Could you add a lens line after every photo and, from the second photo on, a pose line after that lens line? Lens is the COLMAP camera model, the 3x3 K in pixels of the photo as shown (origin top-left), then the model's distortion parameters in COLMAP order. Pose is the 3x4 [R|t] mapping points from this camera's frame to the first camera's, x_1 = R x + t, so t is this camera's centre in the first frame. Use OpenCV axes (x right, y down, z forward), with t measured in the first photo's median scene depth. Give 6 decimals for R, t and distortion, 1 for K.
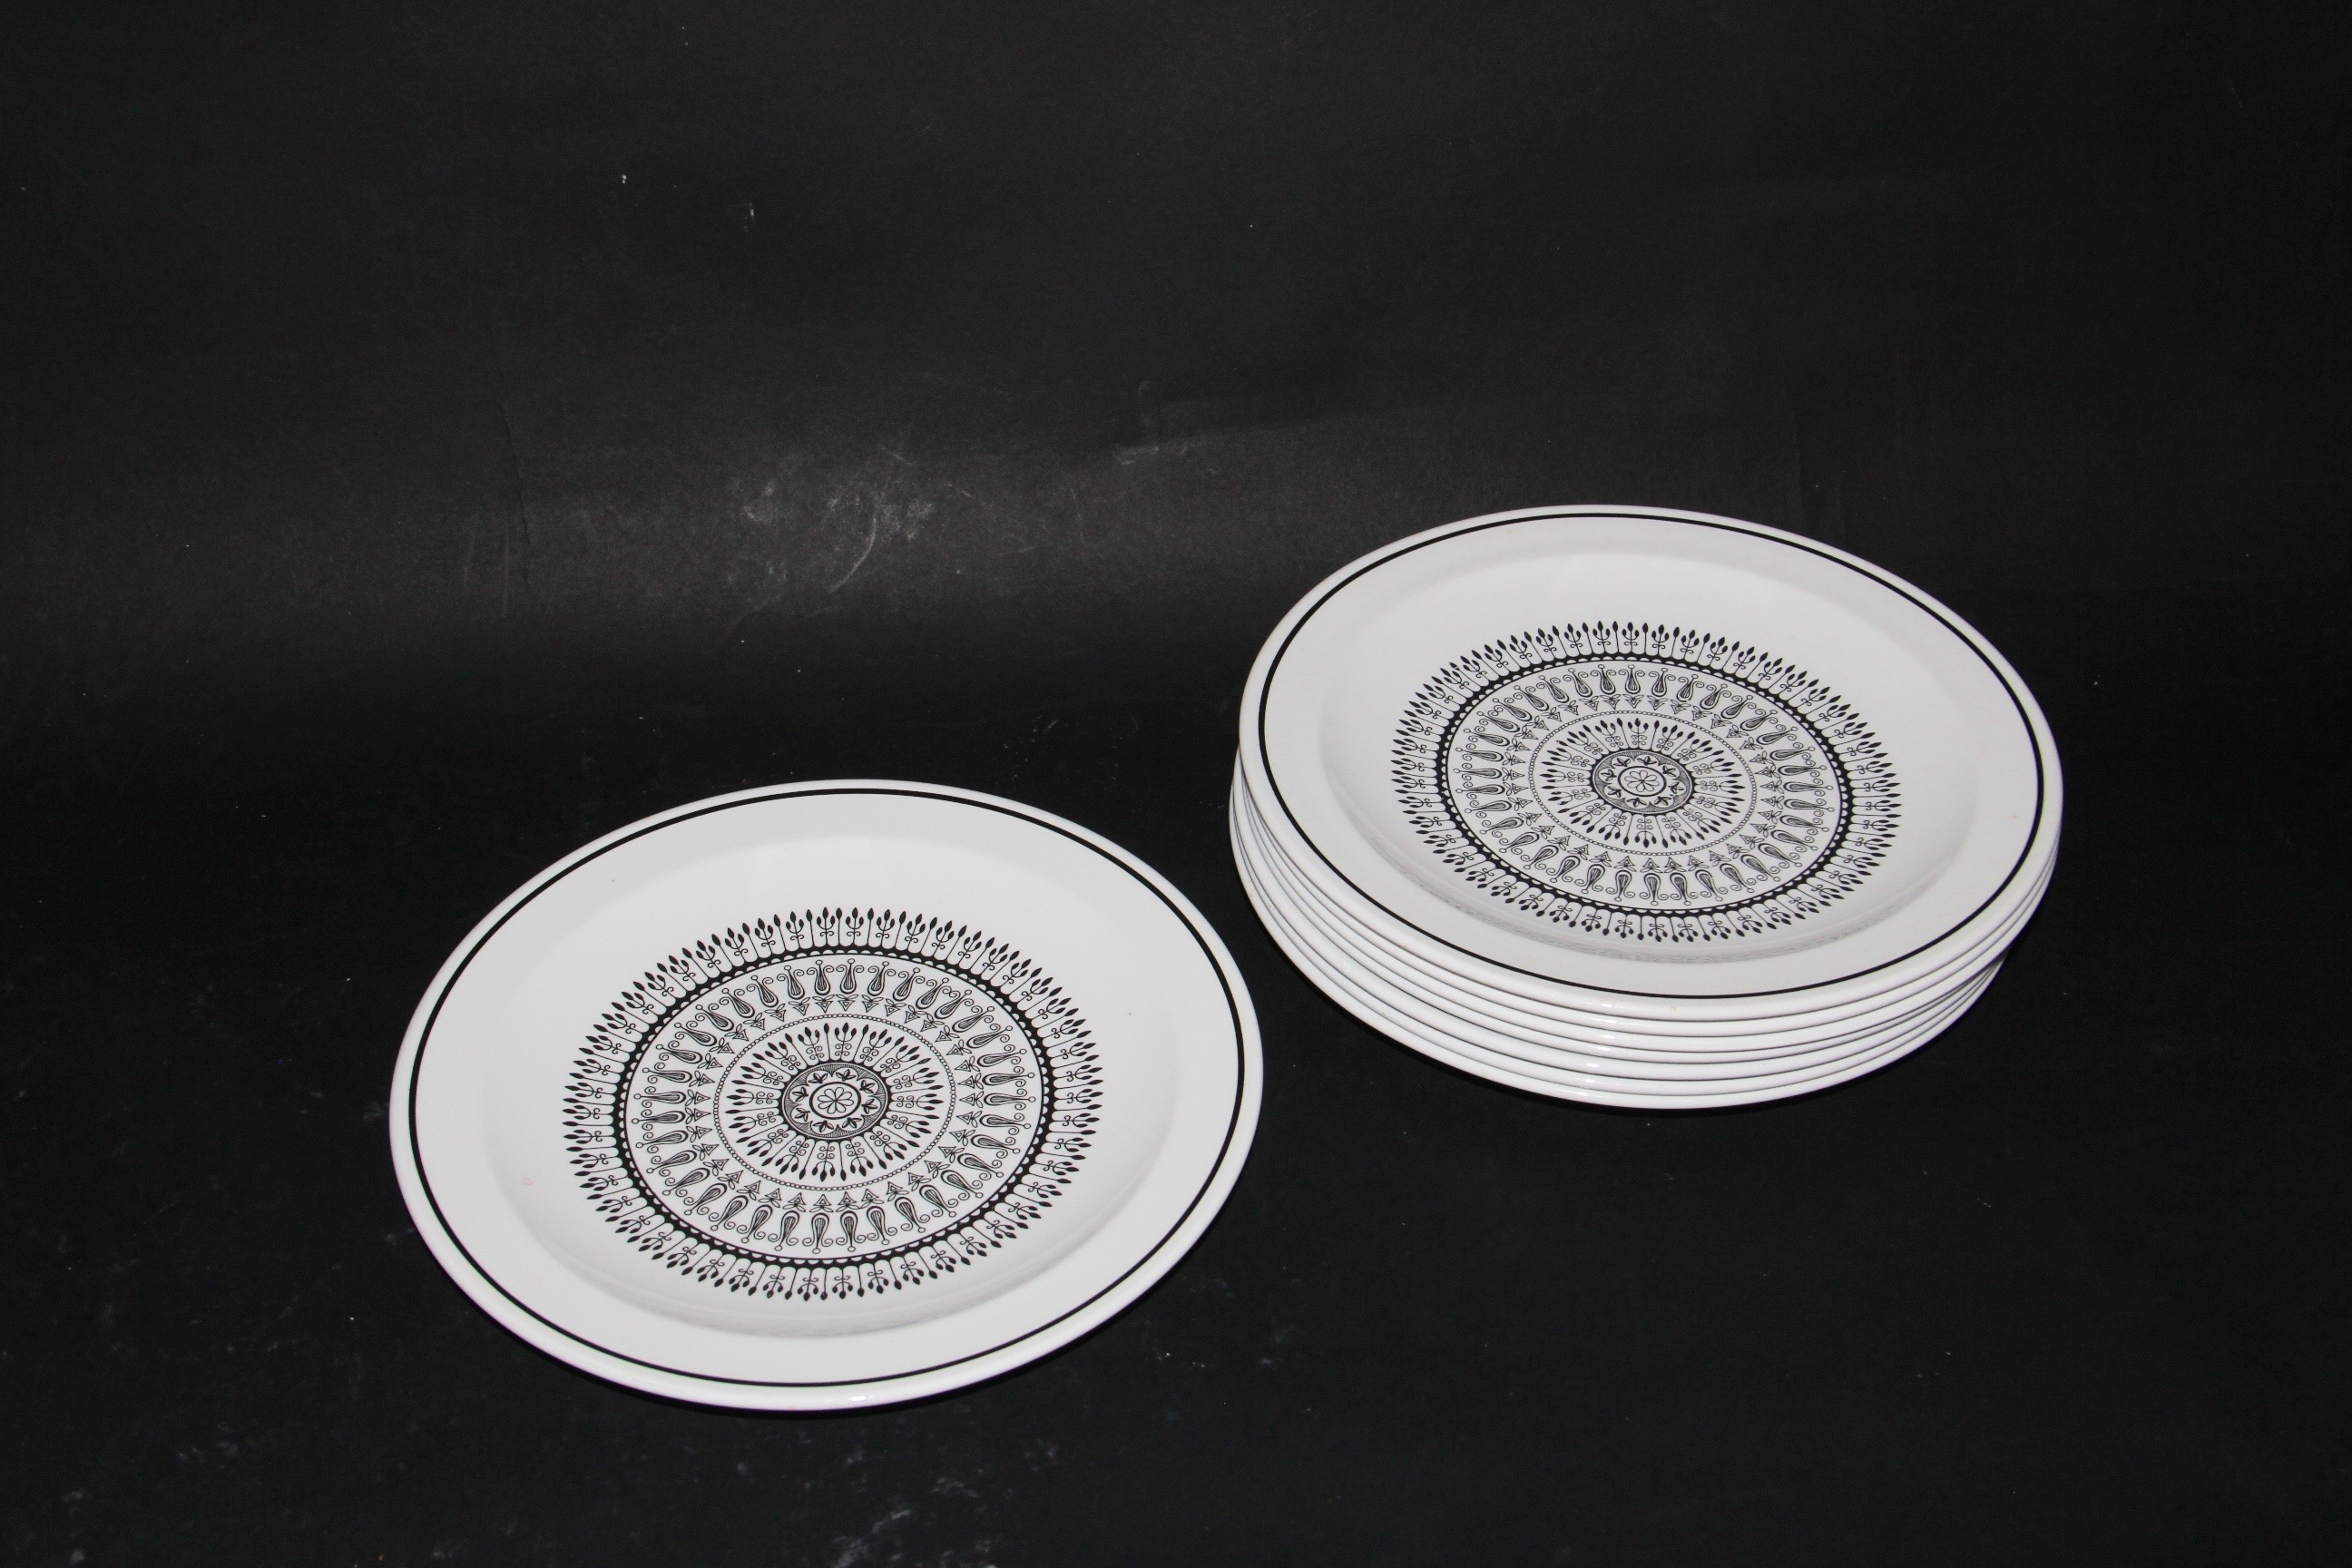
lens RADIAL K [[3213.7, 0, 1176.0], [0, 3213.7, 784.0], [0, 0, 1]] dist [0.031903, 0.011235]
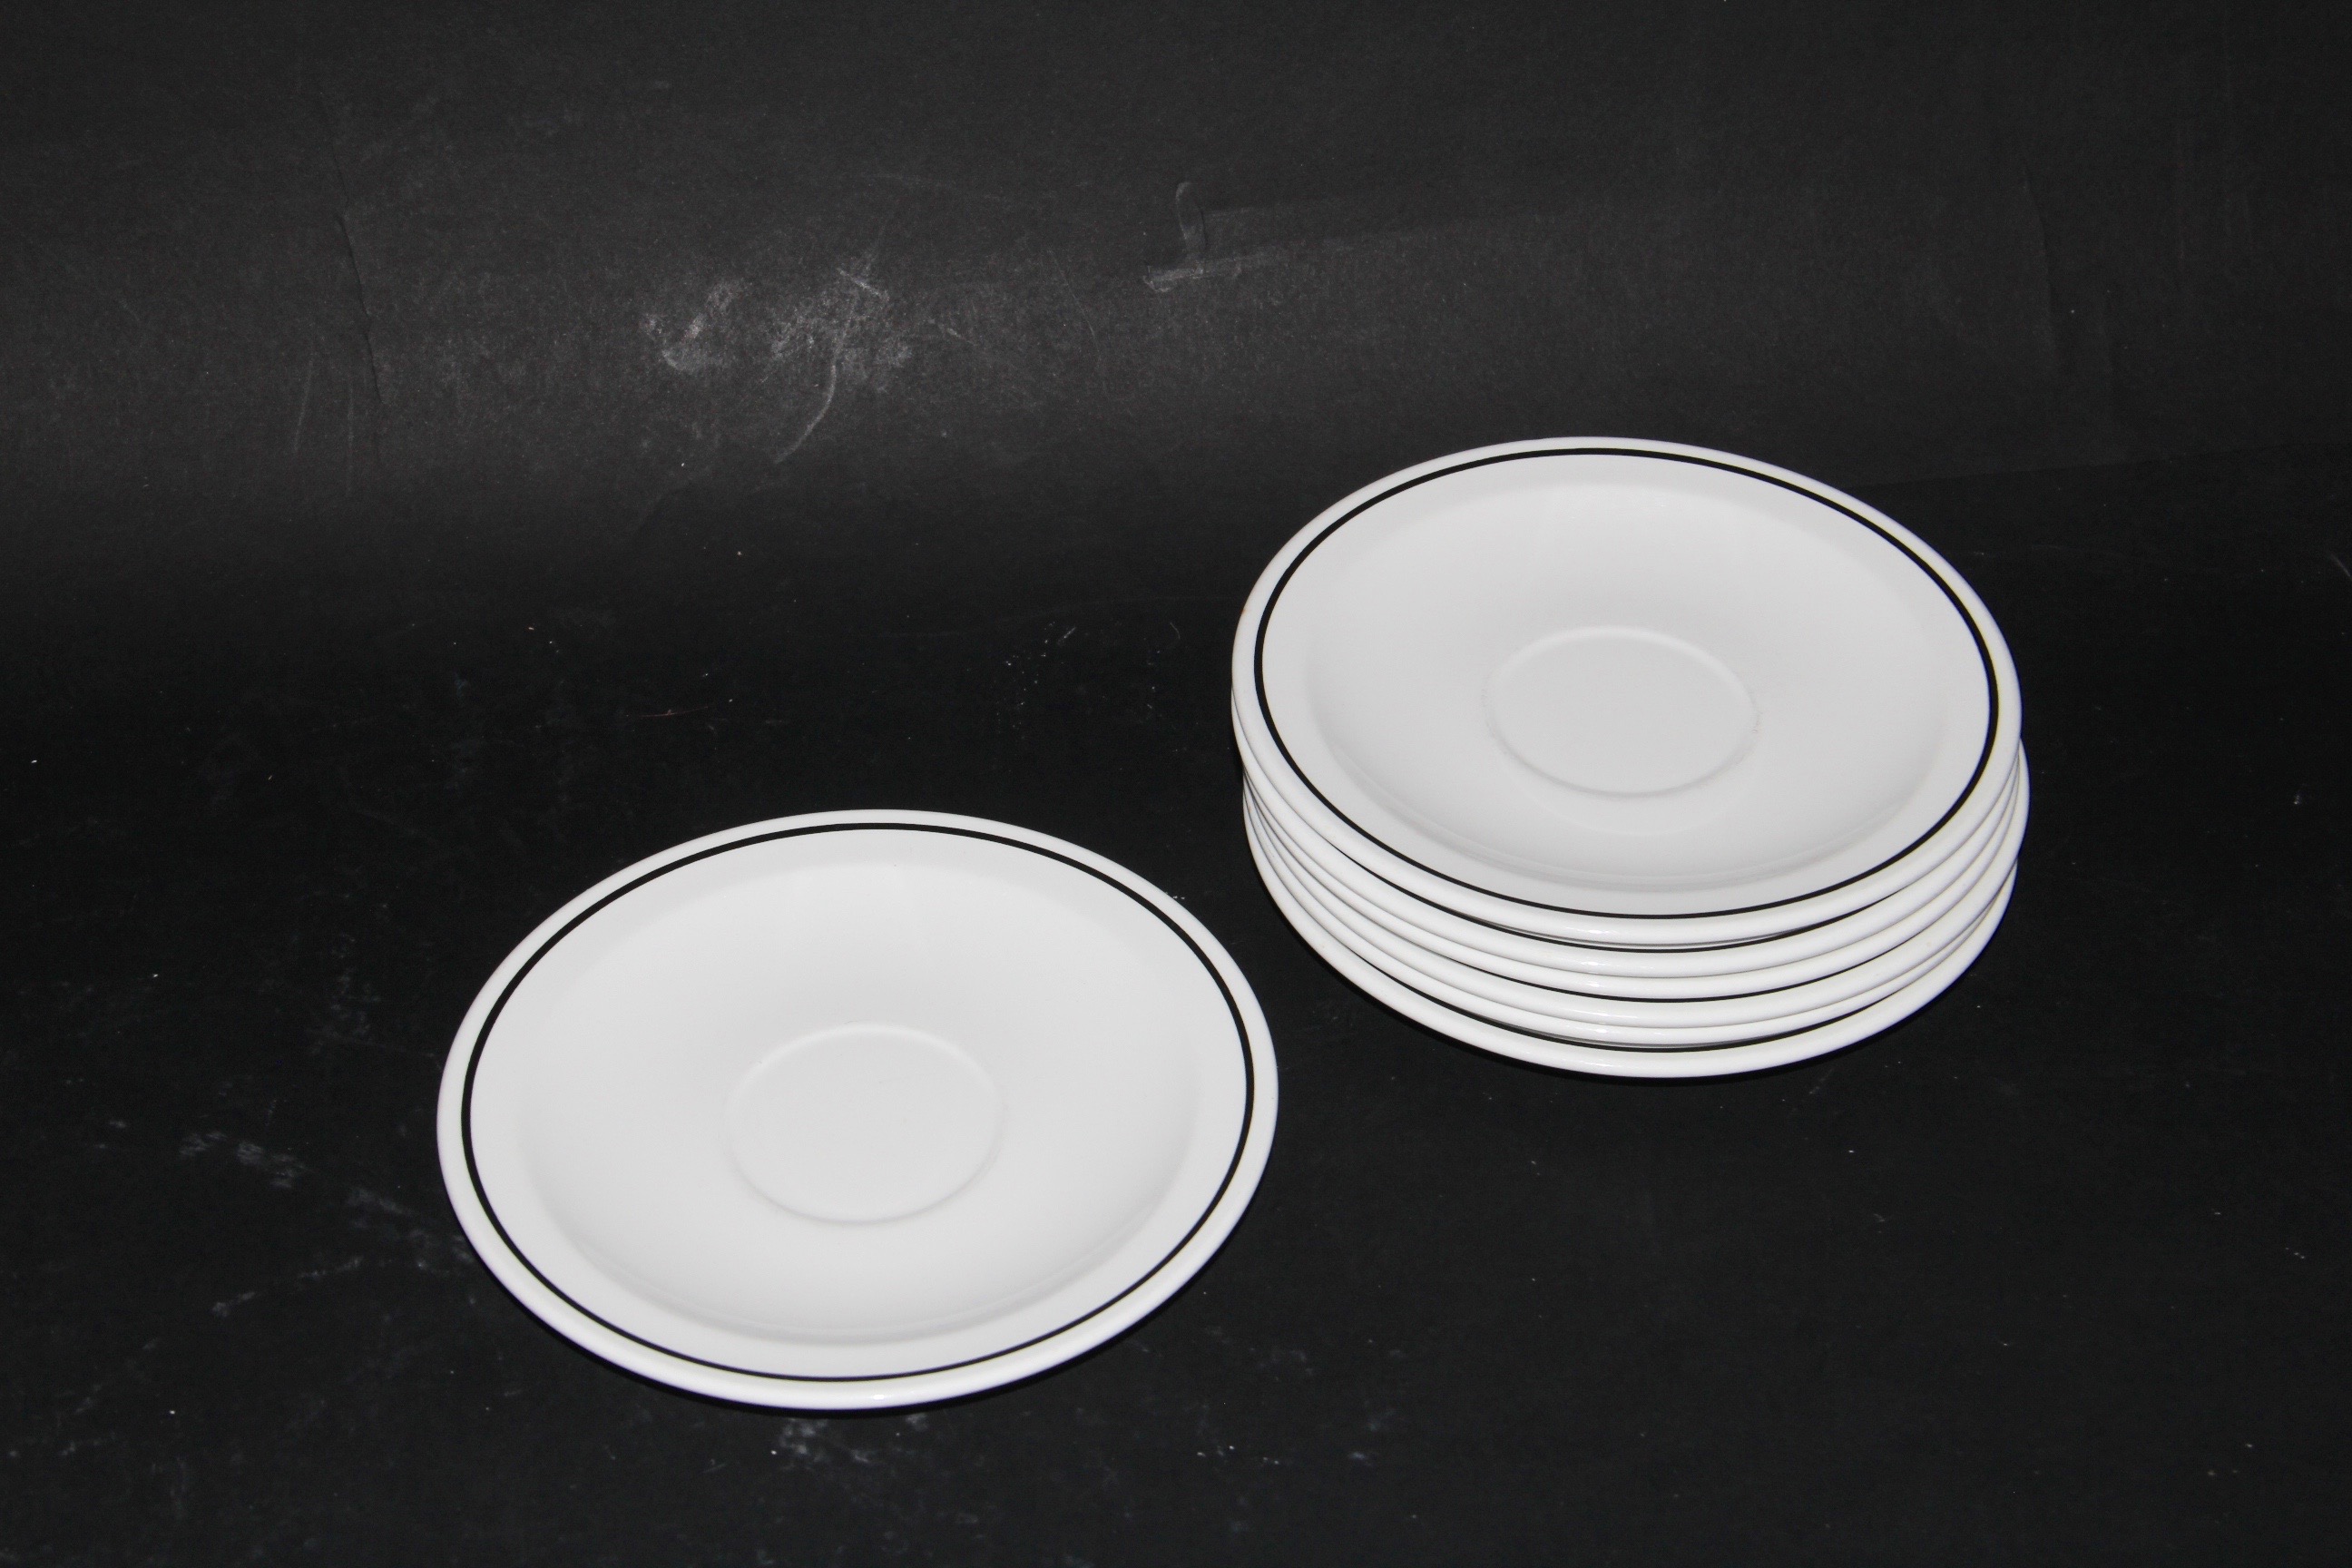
lens RADIAL K [[4809.4, 0, 1176.0], [0, 4809.4, 784.0], [0, 0, 1]] dist [0.086030, 0.073485]
pose [[0.999821, -0.009551, -0.016302, 0.005483], [0.009988, 0.999587, 0.026957, -0.013235], [0.016038, -0.027115, 0.999504, -0.146600]]
